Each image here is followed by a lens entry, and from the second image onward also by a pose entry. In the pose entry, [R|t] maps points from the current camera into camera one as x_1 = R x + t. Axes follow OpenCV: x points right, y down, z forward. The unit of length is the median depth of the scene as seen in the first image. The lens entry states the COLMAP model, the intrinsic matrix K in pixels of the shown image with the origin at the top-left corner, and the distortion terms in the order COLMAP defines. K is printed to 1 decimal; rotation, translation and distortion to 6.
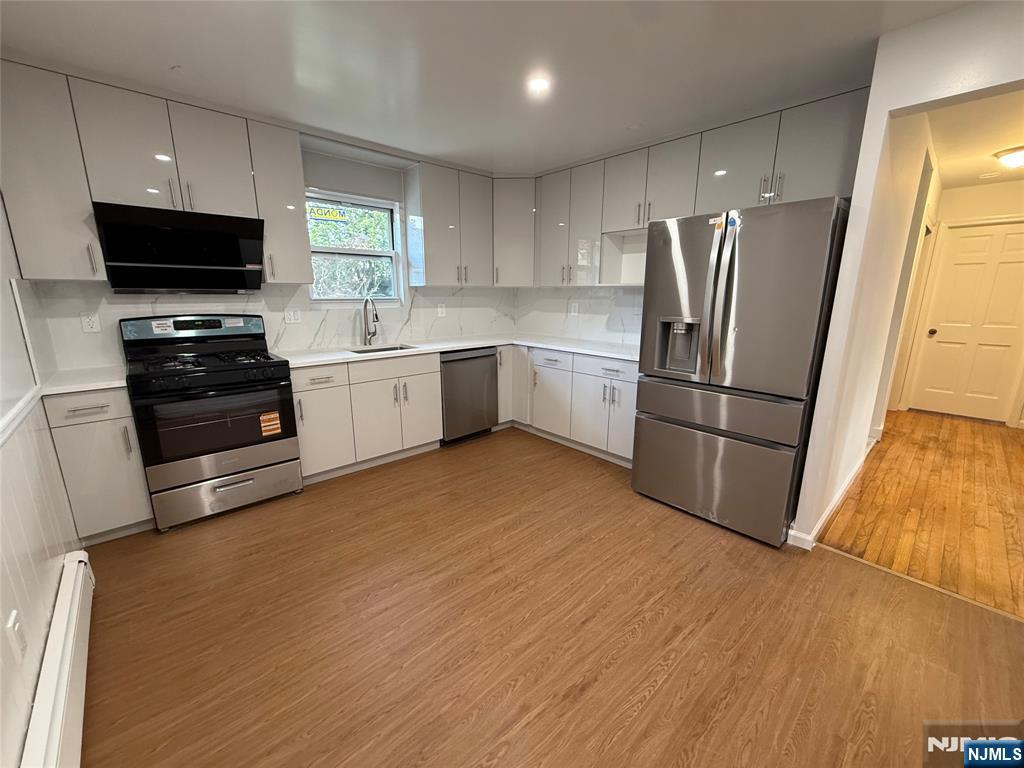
lens RADIAL K [[408.4, 0, 512.0], [0, 408.4, 384.0], [0, 0, 1]] dist [-0.000101, -0.000345]
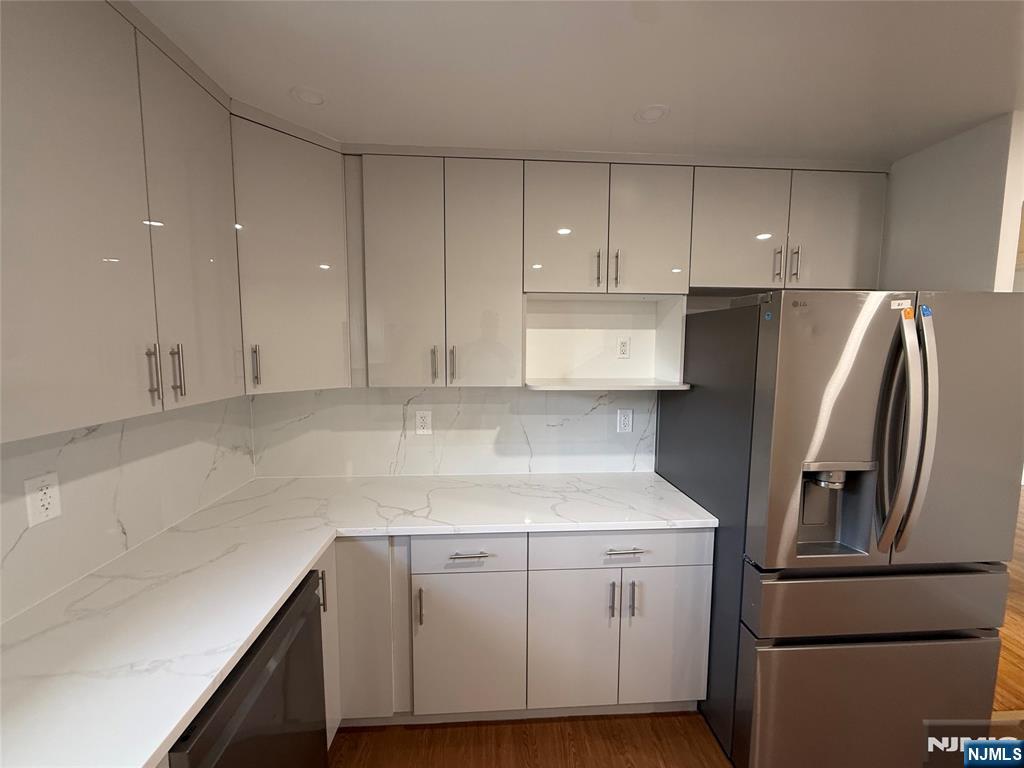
lens RADIAL K [[408.4, 0, 512.0], [0, 408.4, 384.0], [0, 0, 1]] dist [-0.000101, -0.000345]
pose [[0.627013, -0.073232, 0.775559, -0.223902], [0.169964, 0.984447, -0.044454, -0.235256], [-0.760241, 0.159690, 0.629708, 0.713656]]
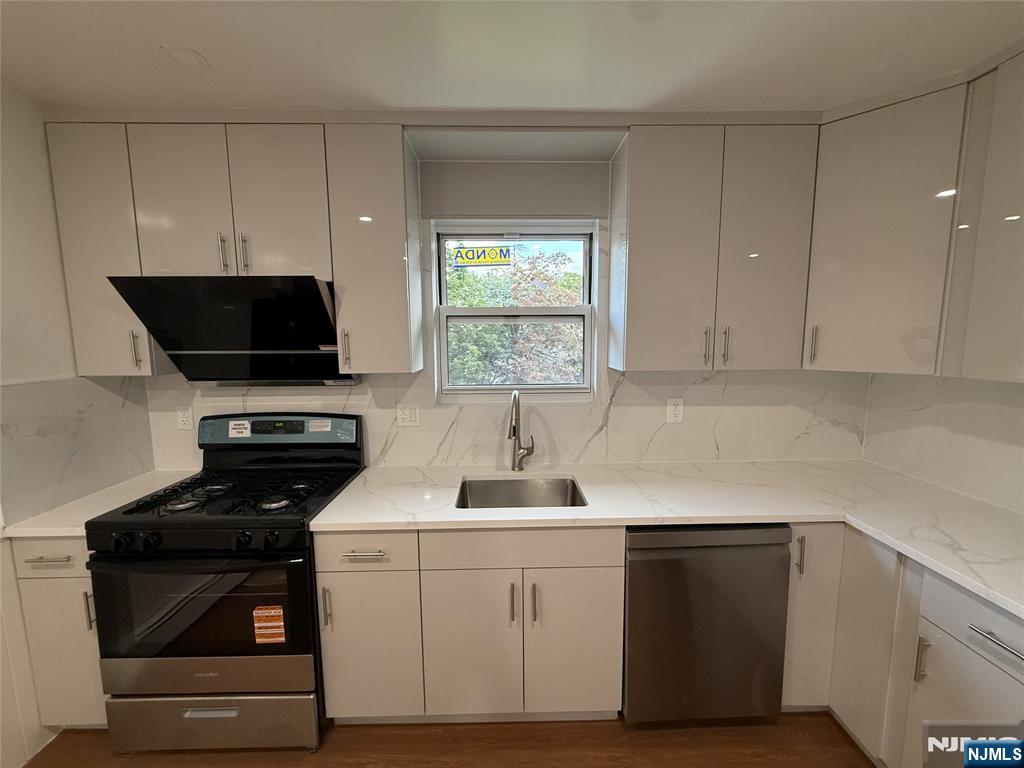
lens RADIAL K [[408.4, 0, 512.0], [0, 408.4, 384.0], [0, 0, 1]] dist [-0.000101, -0.000345]
pose [[0.752698, 0.068356, -0.654808, 0.010273], [-0.134012, 0.989680, -0.050731, -0.197190], [0.644583, 0.125937, 0.754091, 0.585434]]
